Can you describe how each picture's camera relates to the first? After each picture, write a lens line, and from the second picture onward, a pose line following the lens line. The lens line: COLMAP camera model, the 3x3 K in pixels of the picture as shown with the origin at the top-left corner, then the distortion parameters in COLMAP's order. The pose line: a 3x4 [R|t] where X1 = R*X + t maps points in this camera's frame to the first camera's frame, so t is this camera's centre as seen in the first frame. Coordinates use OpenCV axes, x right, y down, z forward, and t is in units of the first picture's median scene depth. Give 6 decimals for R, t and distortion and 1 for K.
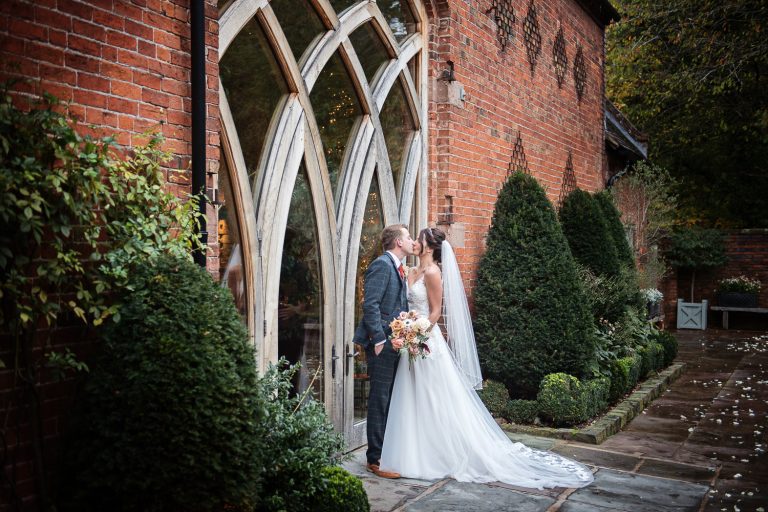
lens RADIAL K [[844.4, 0, 384.0], [0, 844.4, 256.0], [0, 0, 1]] dist [0.015135, 0.012288]
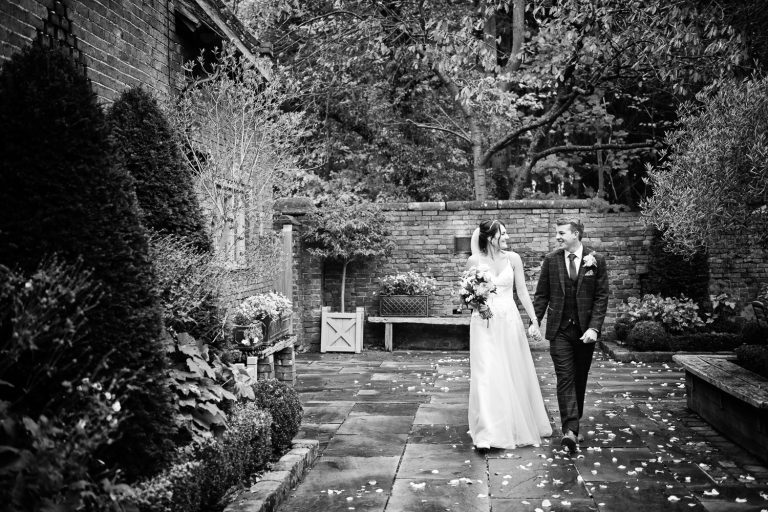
lens RADIAL K [[844.4, 0, 384.0], [0, 844.4, 256.0], [0, 0, 1]] dist [0.015135, 0.012288]
pose [[0.928820, -0.008375, 0.370437, 0.149105], [0.010352, 0.999941, -0.003350, 0.013553], [-0.370387, 0.006946, 0.928852, 0.371831]]
